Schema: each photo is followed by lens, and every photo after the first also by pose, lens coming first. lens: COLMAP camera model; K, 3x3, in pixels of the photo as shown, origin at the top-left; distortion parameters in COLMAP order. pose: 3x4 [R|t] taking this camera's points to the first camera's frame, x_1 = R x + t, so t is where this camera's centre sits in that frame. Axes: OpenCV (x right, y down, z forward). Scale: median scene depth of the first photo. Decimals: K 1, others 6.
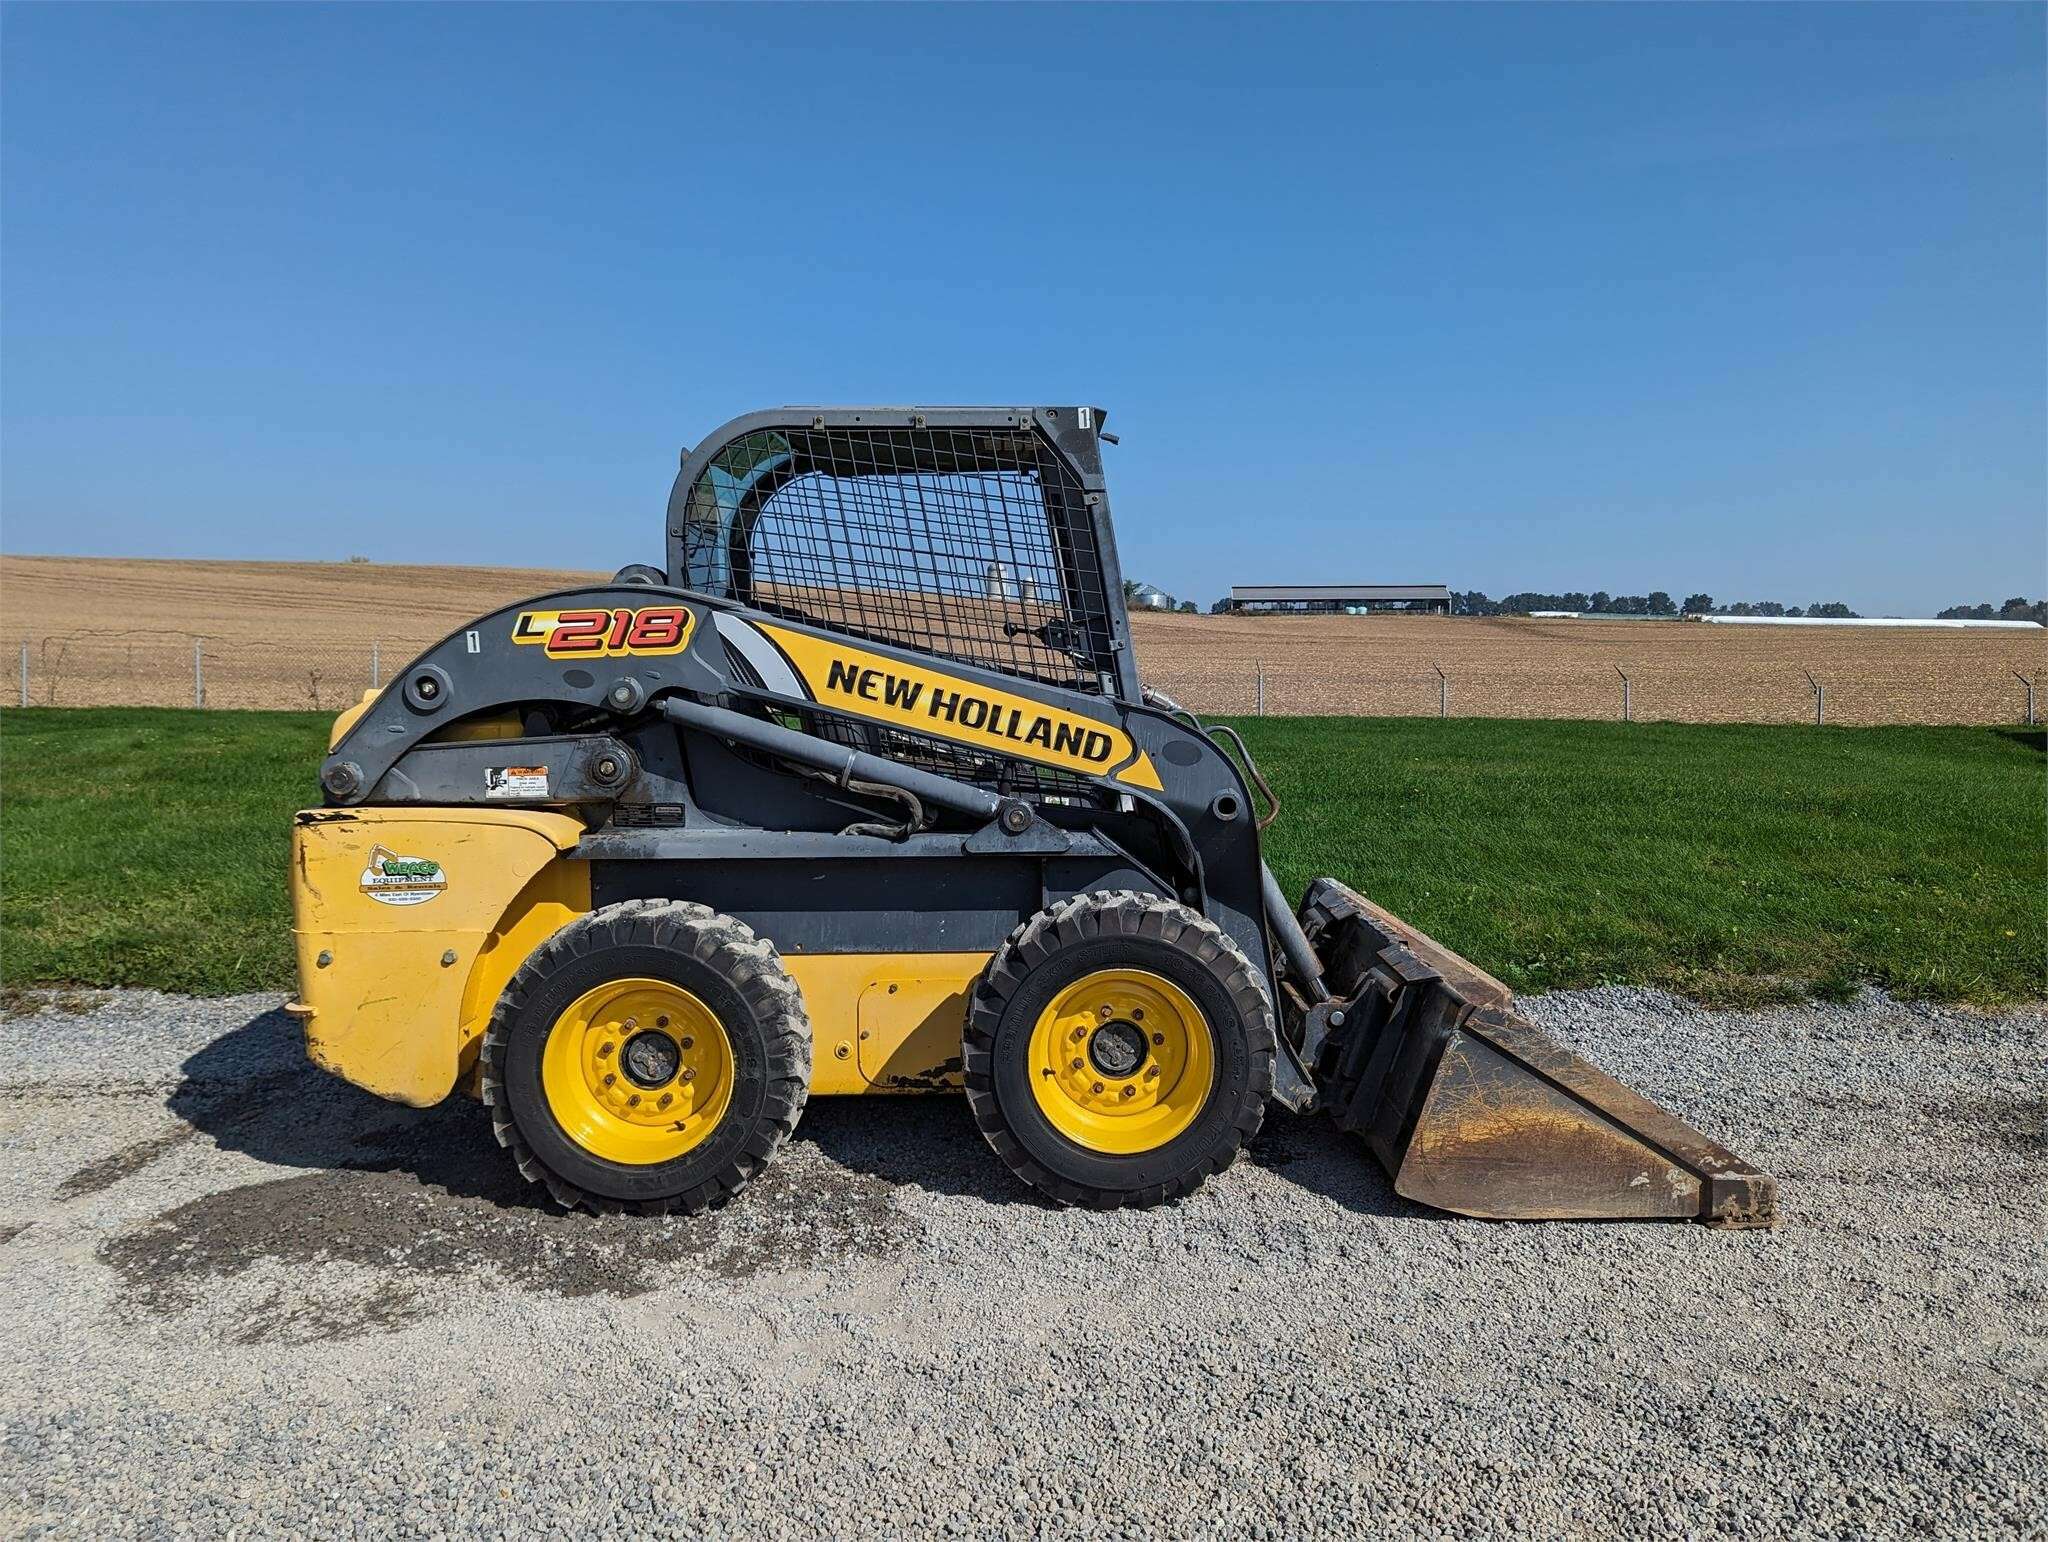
lens RADIAL K [[1484.3, 0, 1067.2], [0, 1484.3, 785.2], [0, 0, 1]] dist [0.049352, 0.000272]
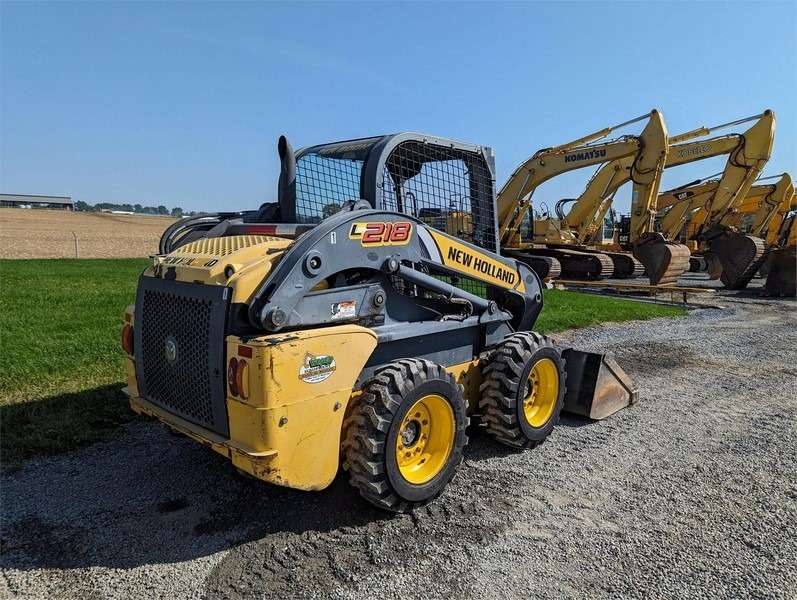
lens RADIAL K [[570.6, 0, 395.5], [0, 570.6, 286.2], [0, 0, 1]] dist [0.040762, -0.004016]
pose [[0.688484, -0.054413, 0.723207, -0.865924], [0.048511, 0.998403, 0.028936, -0.051901], [-0.723627, 0.015161, 0.690024, 0.444637]]
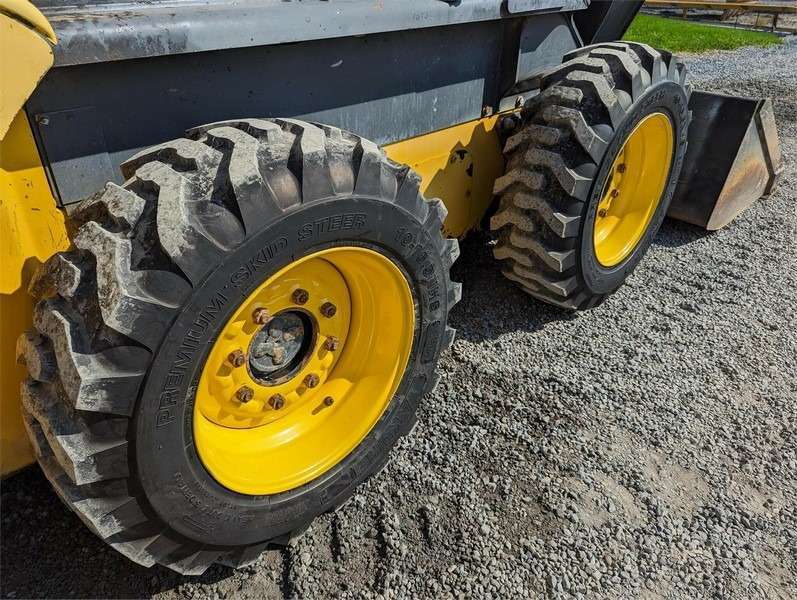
lens RADIAL K [[581.6, 0, 402.3], [0, 581.6, 289.6], [0, 0, 1]] dist [0.050431, -0.043727]
pose [[0.695260, -0.349488, 0.628070, -0.403336], [0.051018, 0.895618, 0.441888, 0.035026], [-0.716945, -0.275184, 0.640518, 0.776976]]
